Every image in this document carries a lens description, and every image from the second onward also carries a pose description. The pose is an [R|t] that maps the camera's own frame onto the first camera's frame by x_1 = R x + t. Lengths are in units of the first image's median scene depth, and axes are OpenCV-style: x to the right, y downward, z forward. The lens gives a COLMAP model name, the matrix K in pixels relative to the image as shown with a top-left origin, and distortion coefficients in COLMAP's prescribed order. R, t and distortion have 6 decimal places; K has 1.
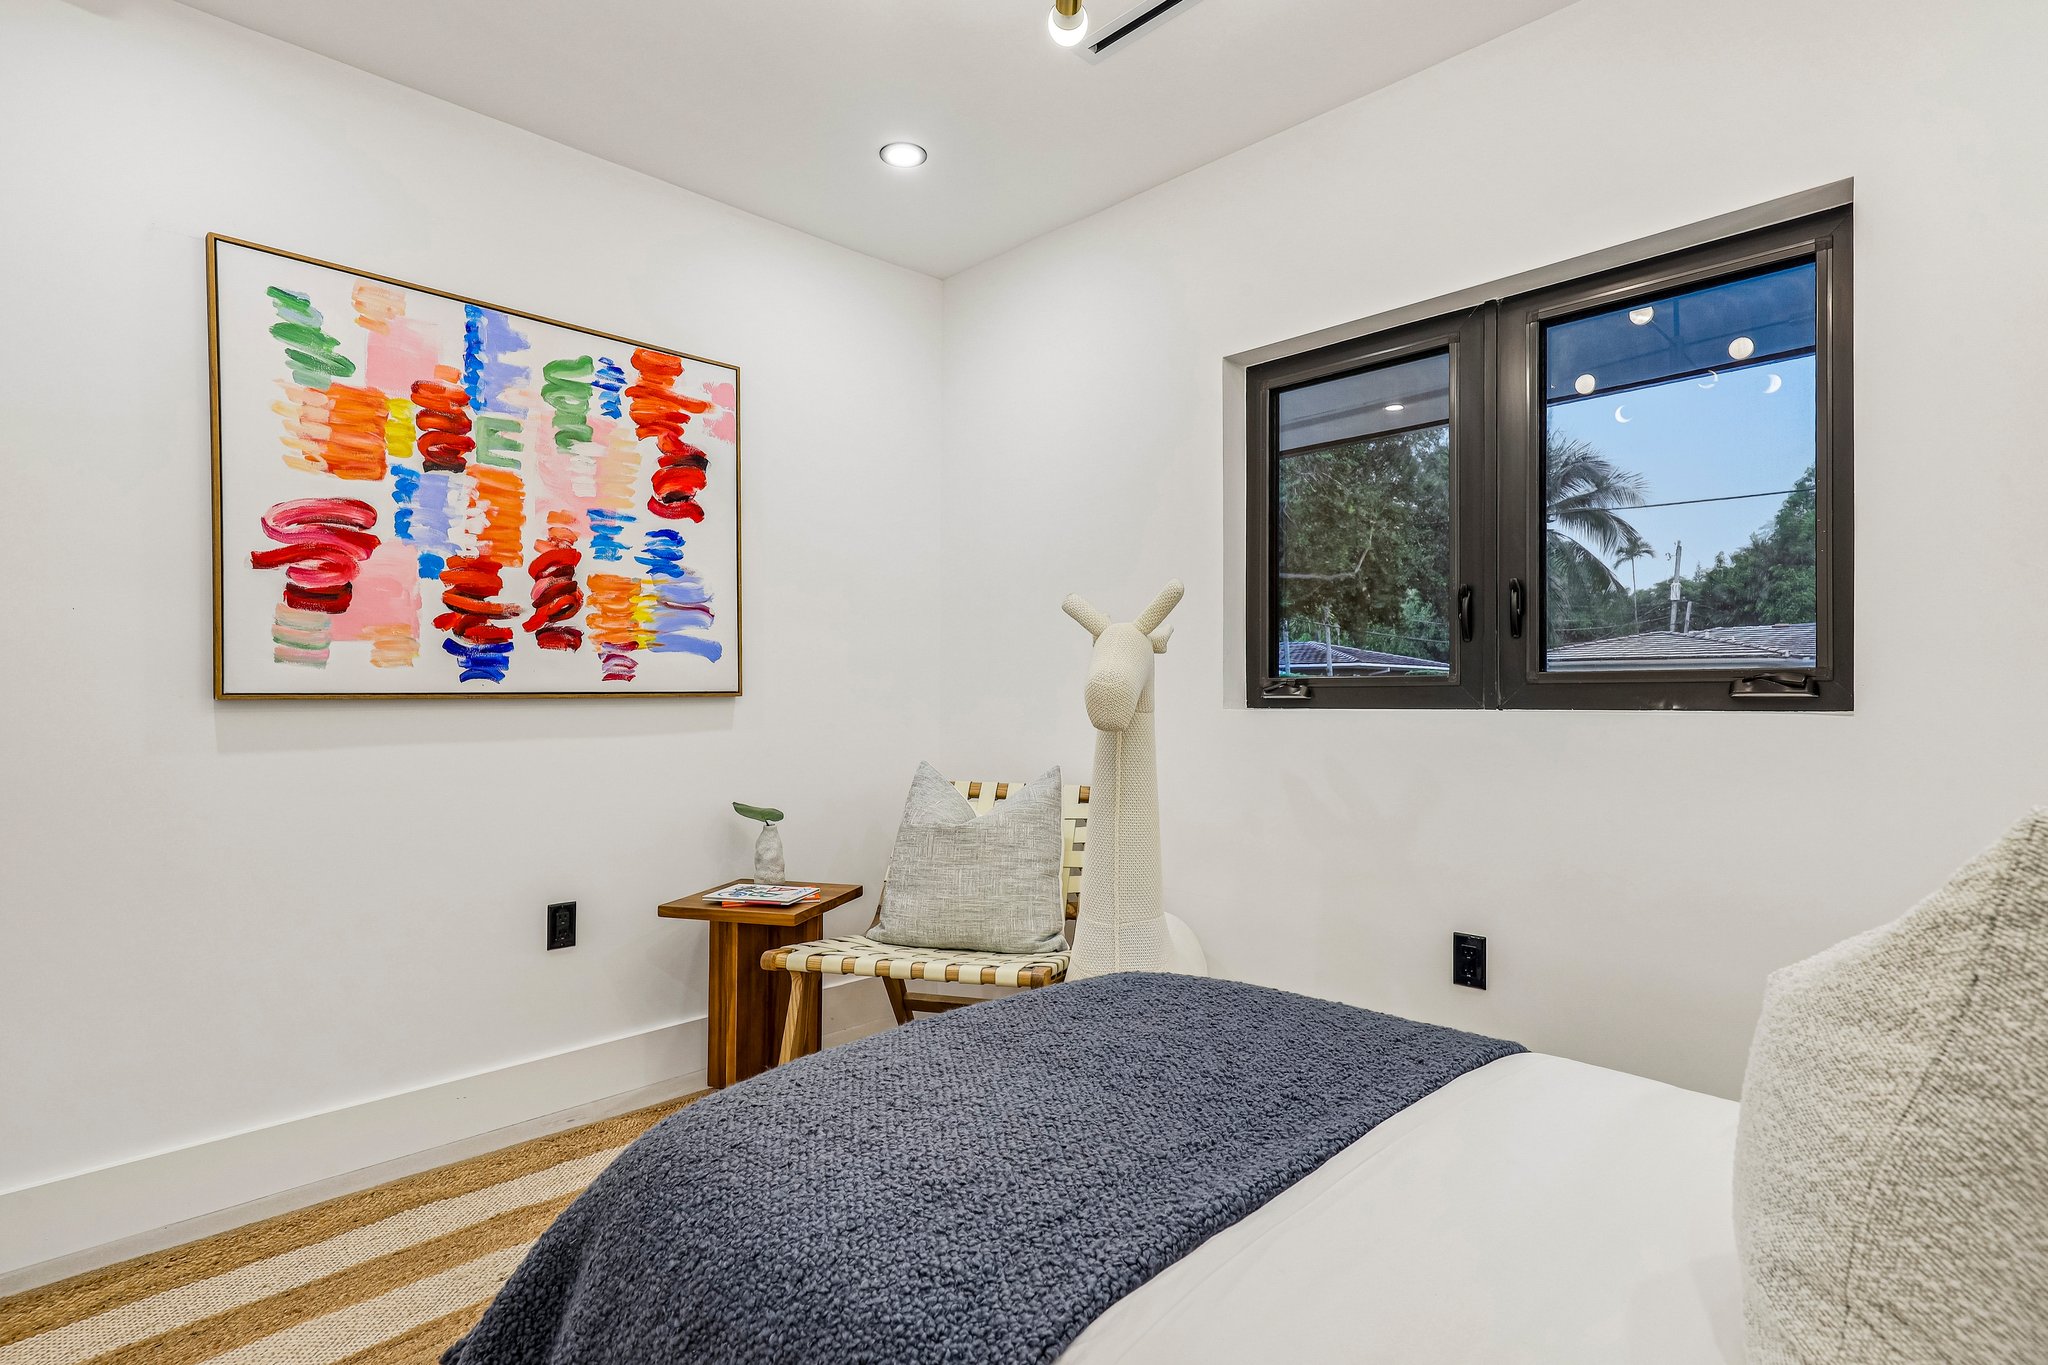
lens RADIAL K [[997.5, 0, 1026.9], [0, 997.5, 693.0], [0, 0, 1]] dist [0.001731, 0.000111]
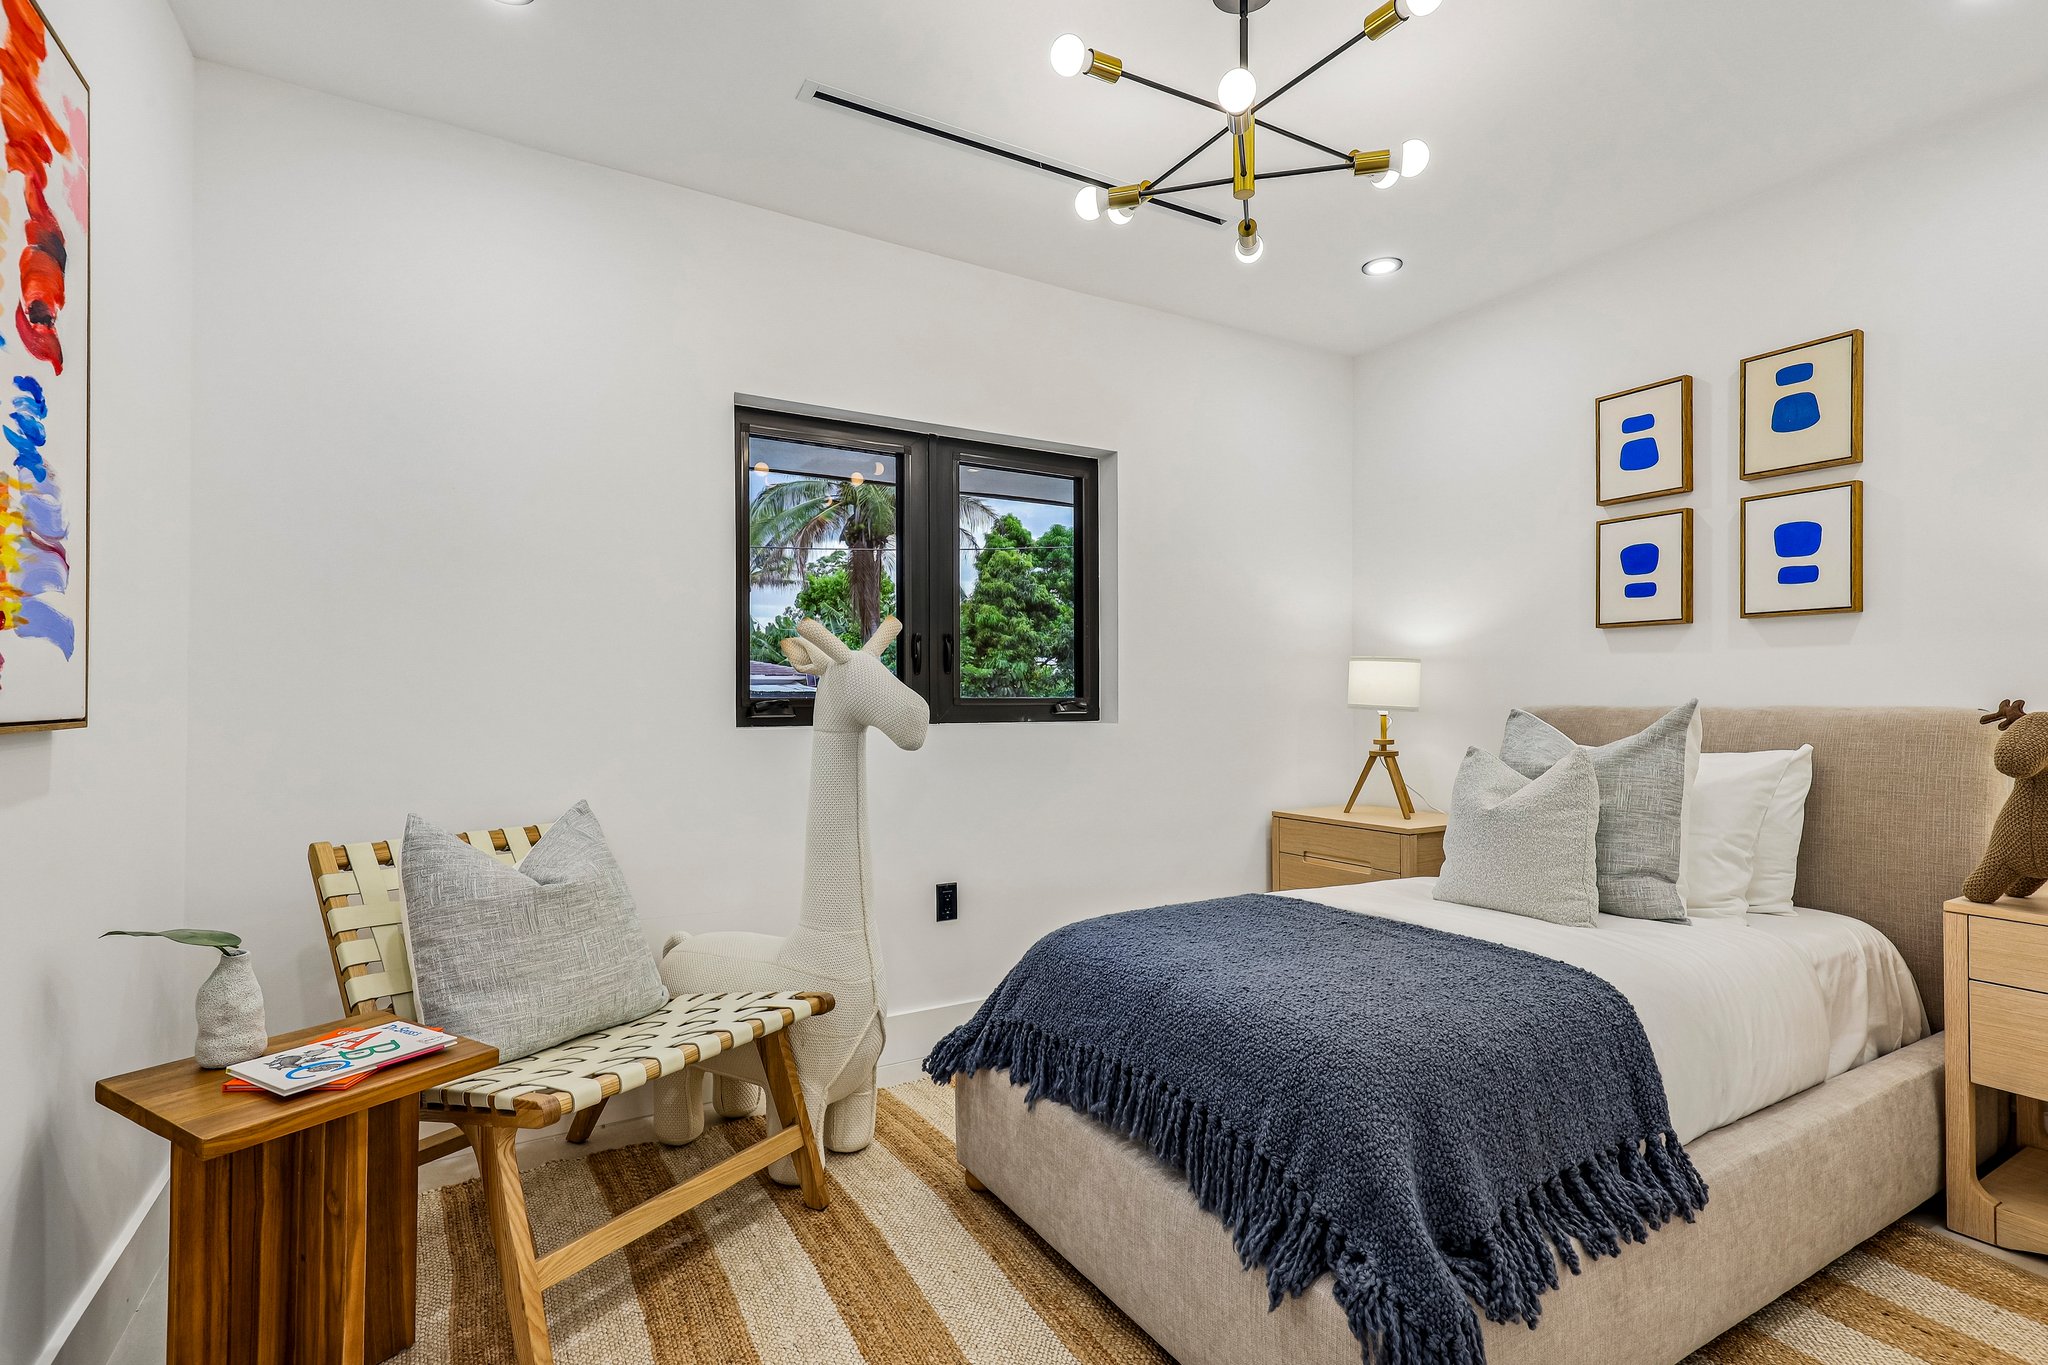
lens RADIAL K [[971.9, 0, 1028.4], [0, 971.9, 688.2], [0, 0, 1]] dist [0.000593, 0.000304]
pose [[0.255275, 0.013848, 0.966769, -0.689296], [-0.002218, 0.999903, -0.013736, -0.012081], [-0.966866, 0.001362, 0.255281, 0.431824]]
